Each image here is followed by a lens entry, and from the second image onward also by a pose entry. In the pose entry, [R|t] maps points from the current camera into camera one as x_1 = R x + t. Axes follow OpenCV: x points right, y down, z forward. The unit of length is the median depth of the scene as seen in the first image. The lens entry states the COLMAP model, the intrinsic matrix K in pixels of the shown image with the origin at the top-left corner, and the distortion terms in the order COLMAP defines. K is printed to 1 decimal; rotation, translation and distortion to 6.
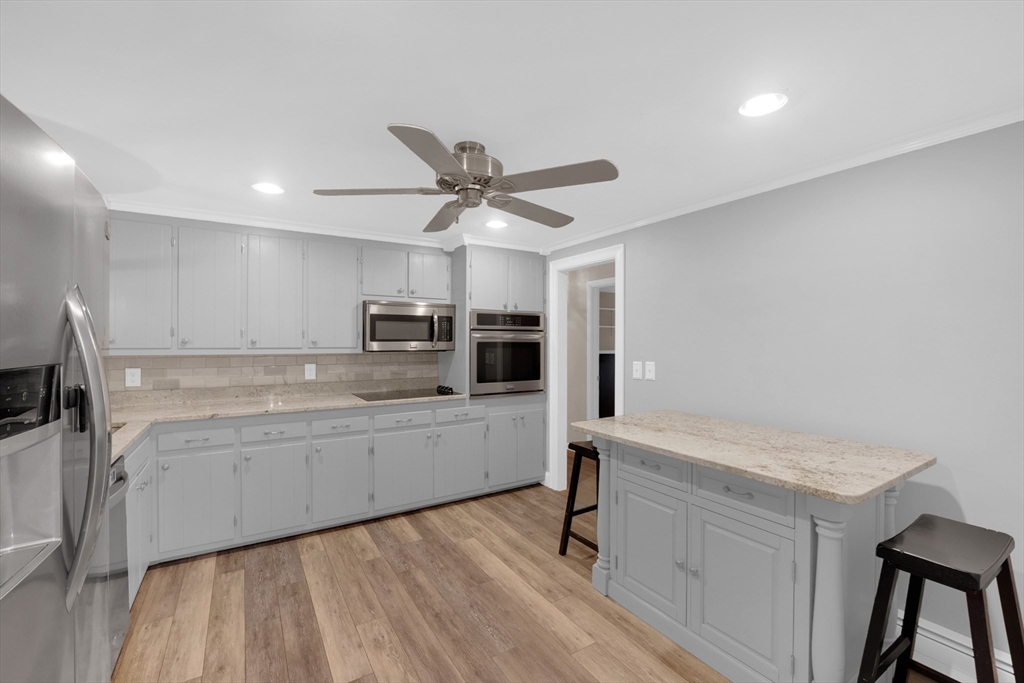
lens RADIAL K [[428.2, 0, 516.7], [0, 428.2, 337.9], [0, 0, 1]] dist [-0.008122, 0.000062]
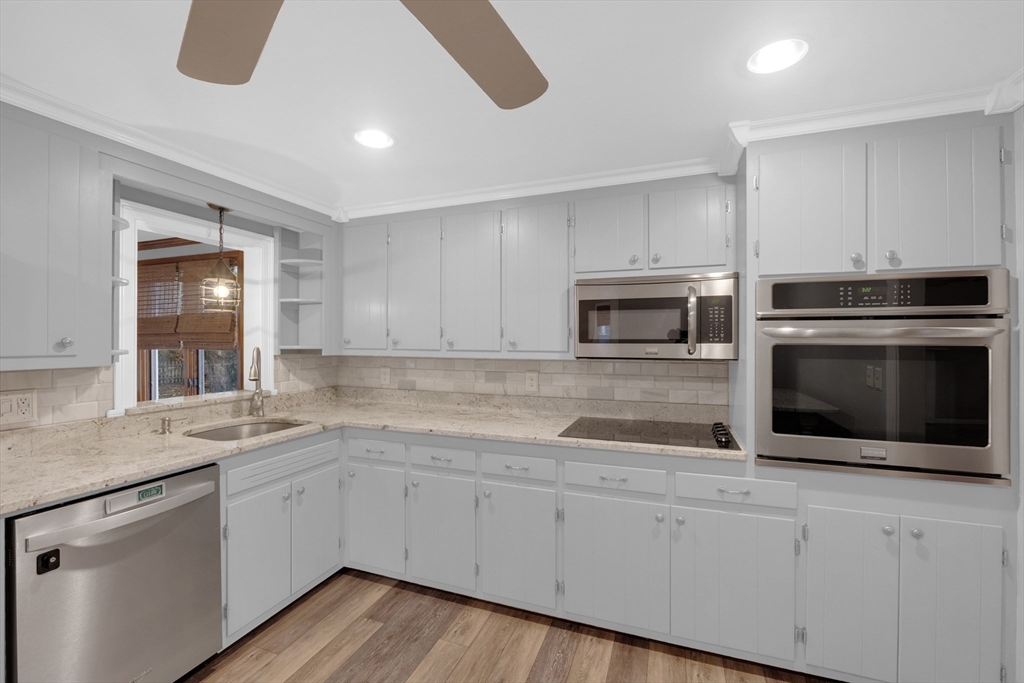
lens RADIAL K [[428.2, 0, 516.7], [0, 428.2, 337.9], [0, 0, 1]] dist [-0.008122, 0.000062]
pose [[0.603562, -0.002785, -0.797311, 0.119036], [0.005167, 0.999987, 0.000419, 0.000260], [0.797299, -0.004372, 0.603568, 0.528649]]
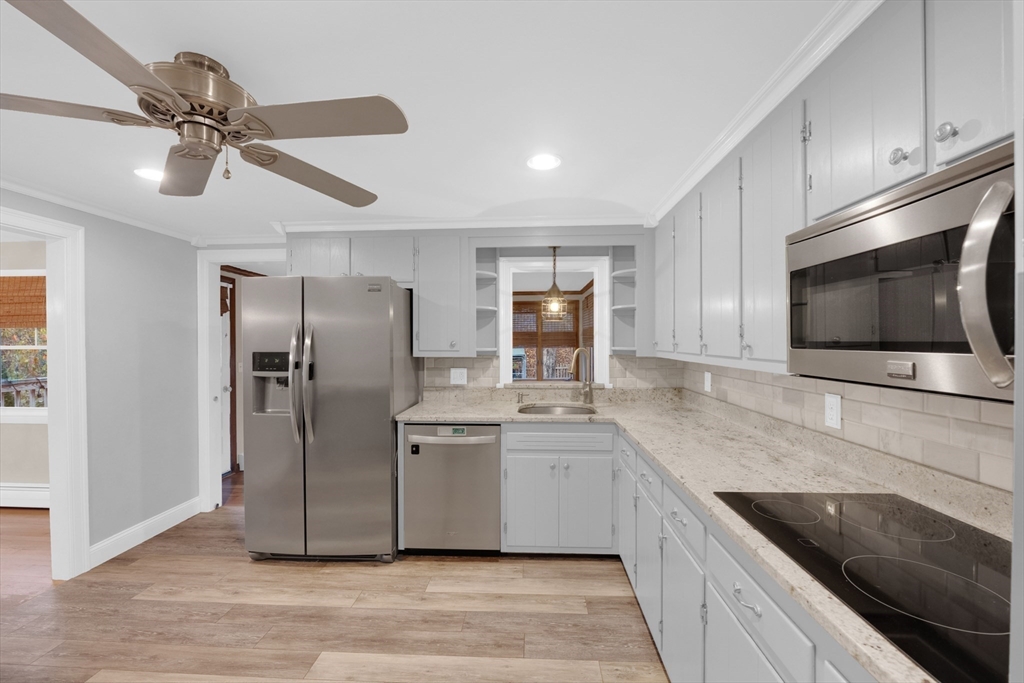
lens RADIAL K [[416.2, 0, 517.4], [0, 416.2, 344.9], [0, 0, 1]] dist [-0.002600, 0.000027]
pose [[-0.576579, 0.008794, -0.816994, 0.082598], [0.008064, 0.999955, 0.005073, 0.002205], [0.817001, -0.003663, -0.576624, 1.010074]]
